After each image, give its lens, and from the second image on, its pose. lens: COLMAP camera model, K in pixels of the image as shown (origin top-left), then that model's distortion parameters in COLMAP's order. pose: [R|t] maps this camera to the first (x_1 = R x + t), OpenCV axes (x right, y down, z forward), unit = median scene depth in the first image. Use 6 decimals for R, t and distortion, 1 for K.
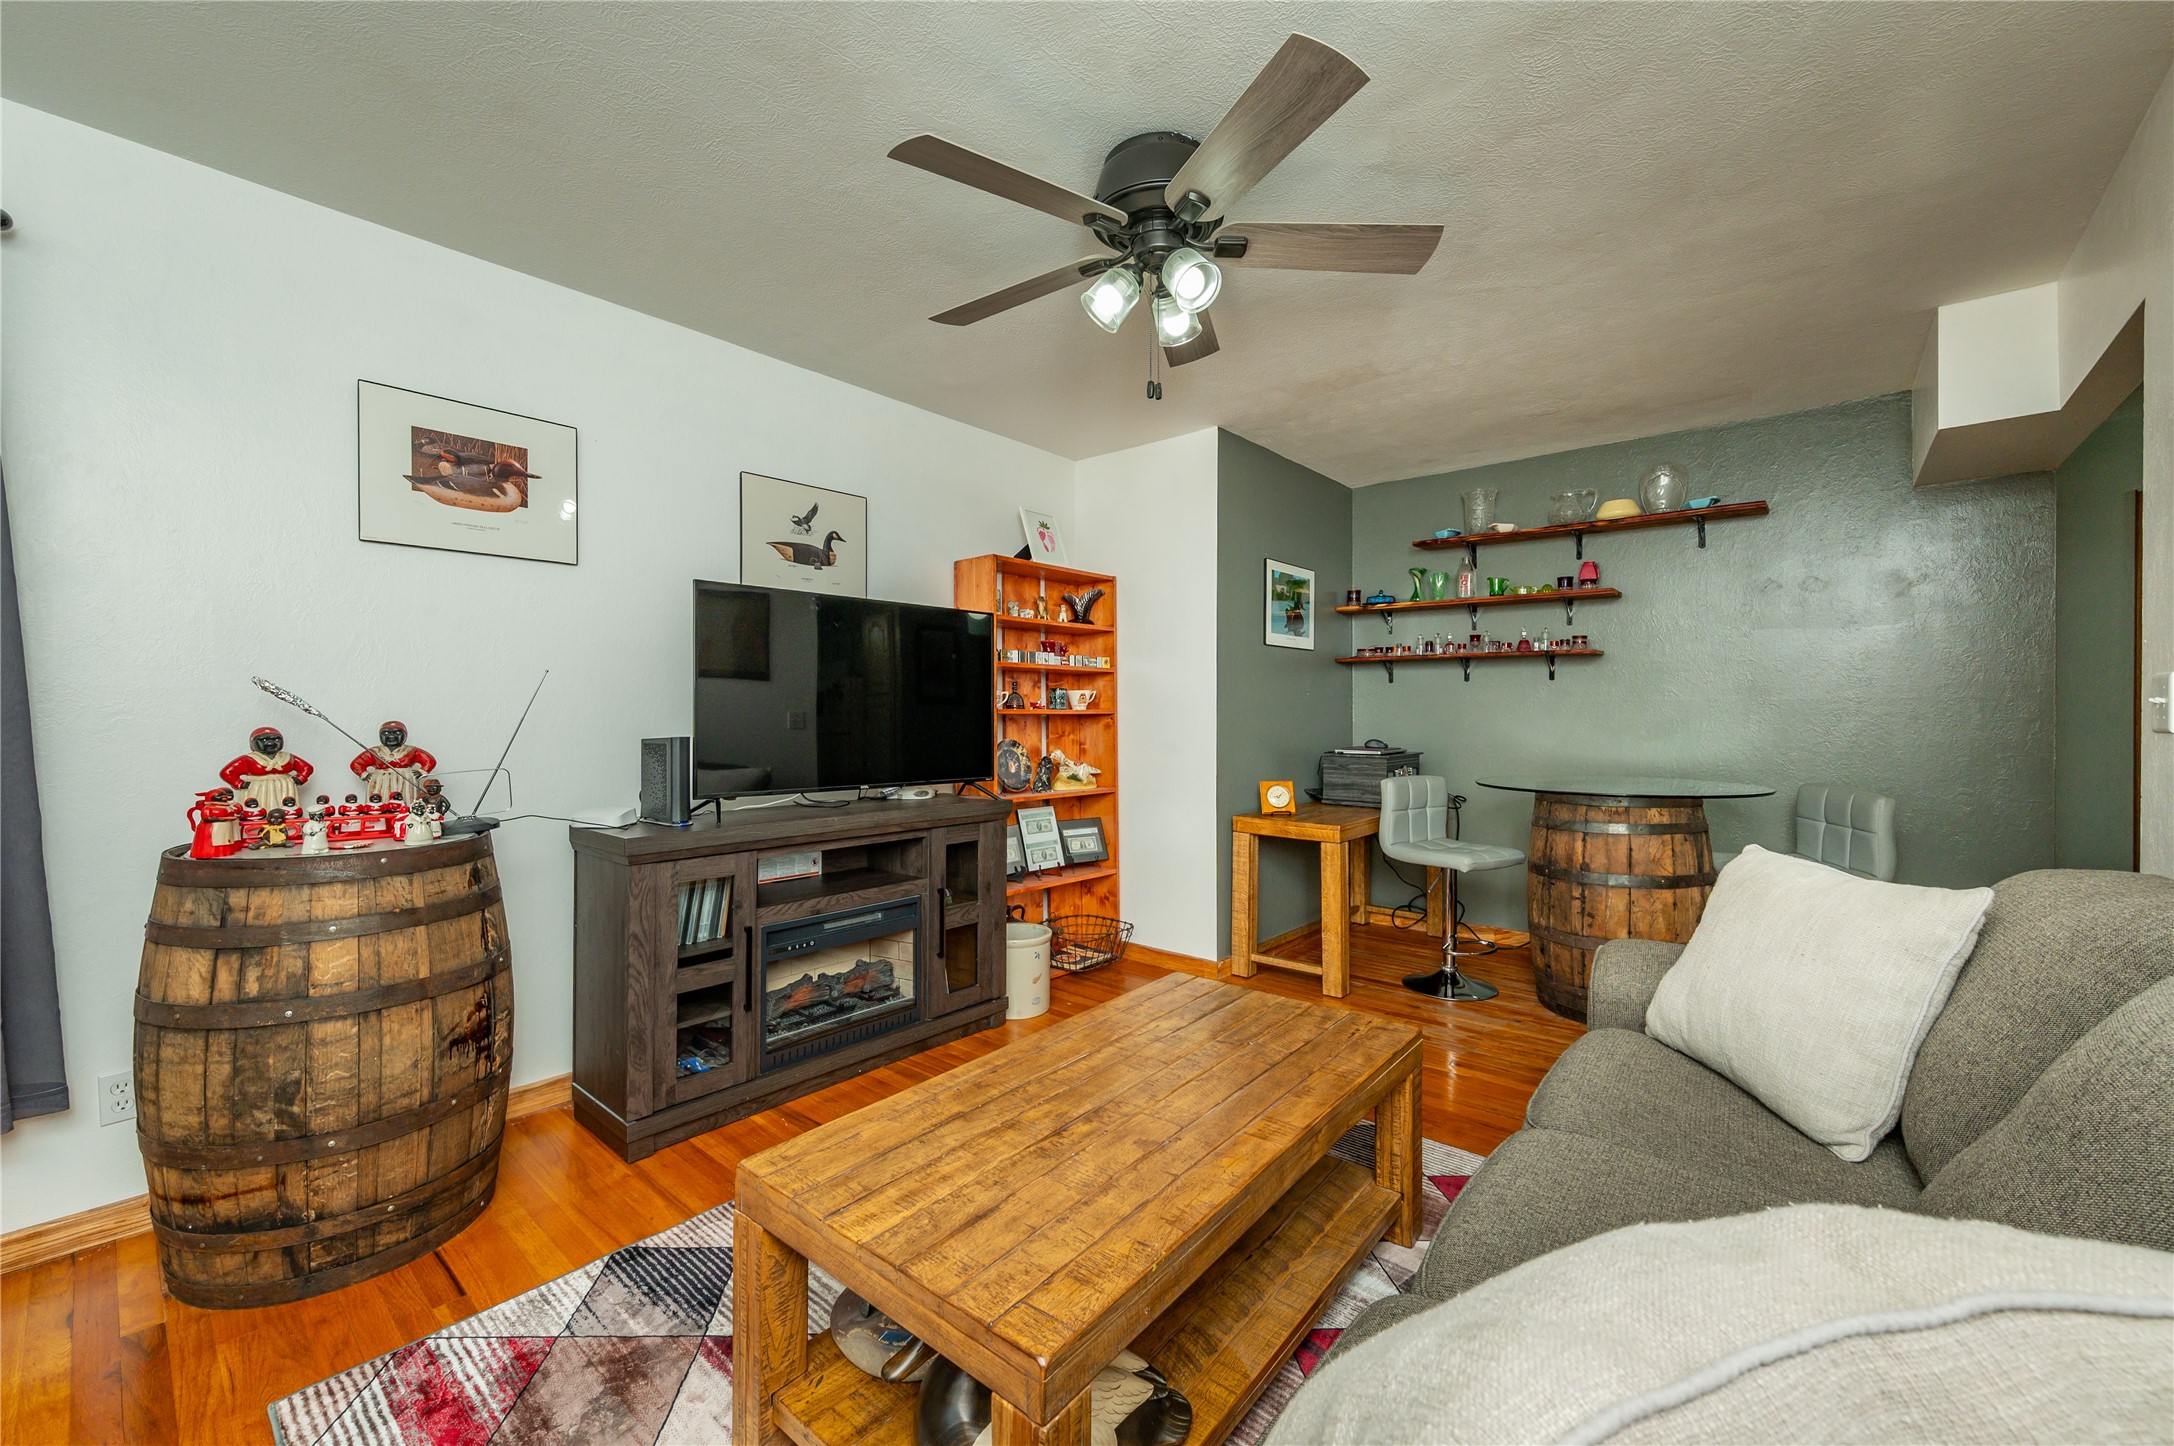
lens RADIAL K [[857.1, 0, 1089.6], [0, 857.1, 715.1], [0, 0, 1]] dist [0.012382, 0.000251]
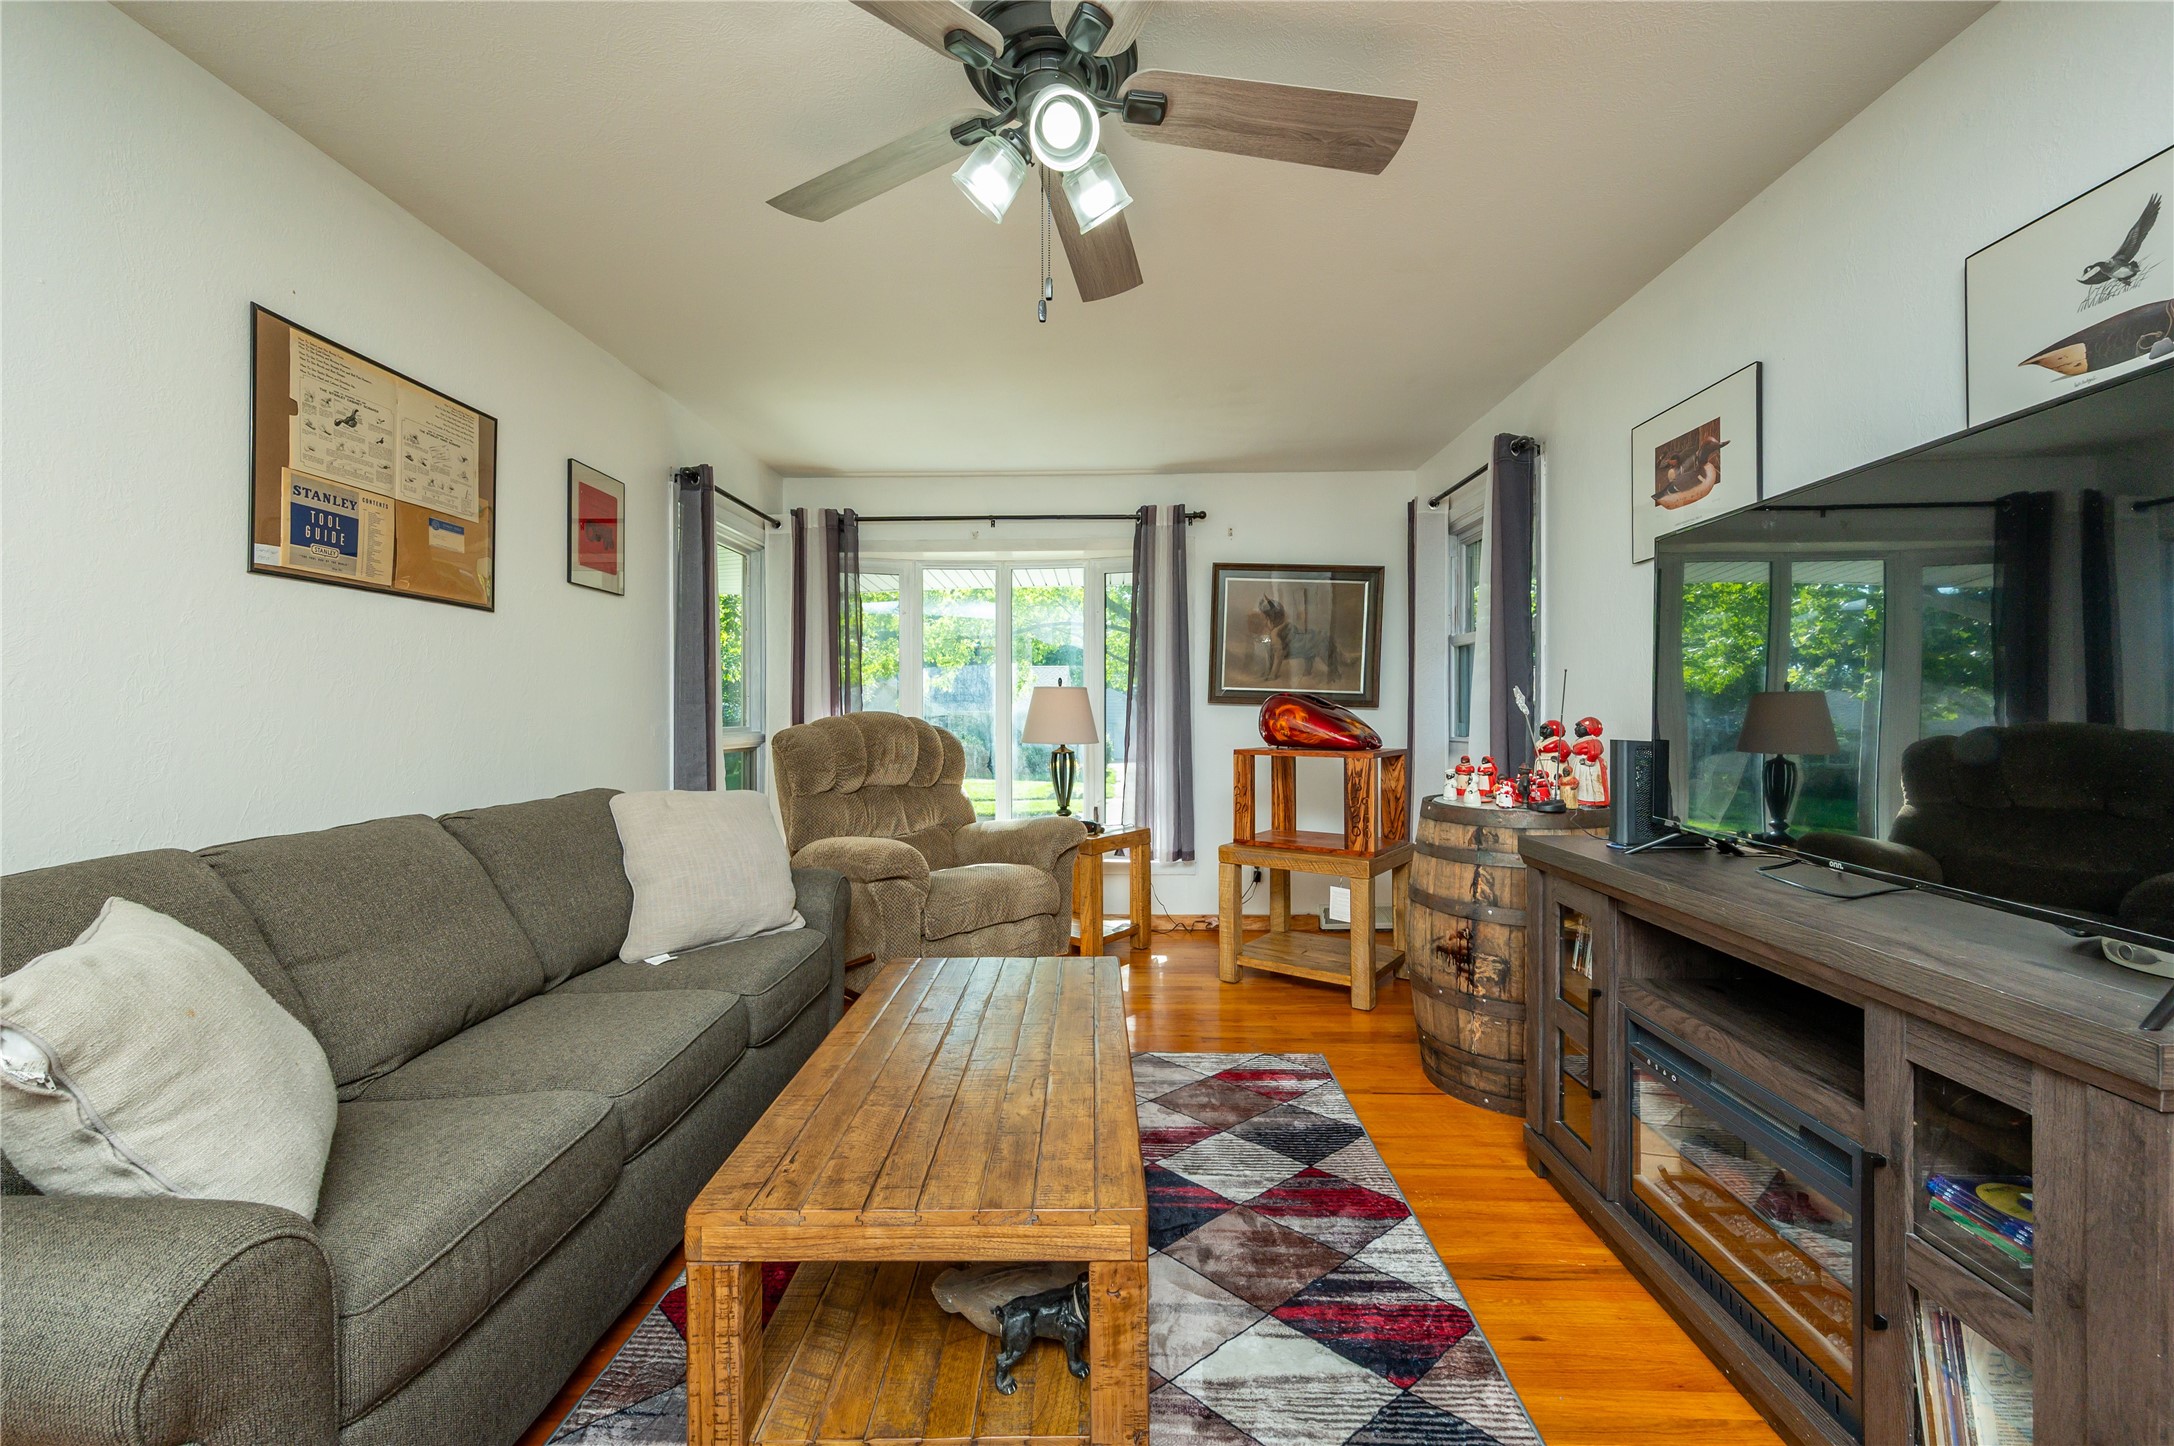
lens RADIAL K [[857.1, 0, 1092.0], [0, 857.1, 710.1], [0, 0, 1]] dist [0.012382, 0.000251]
pose [[-0.774386, 0.001879, -0.632711, 0.450608], [-0.001996, 0.999983, 0.005413, -0.006813], [0.632711, 0.005455, -0.774369, 1.363631]]
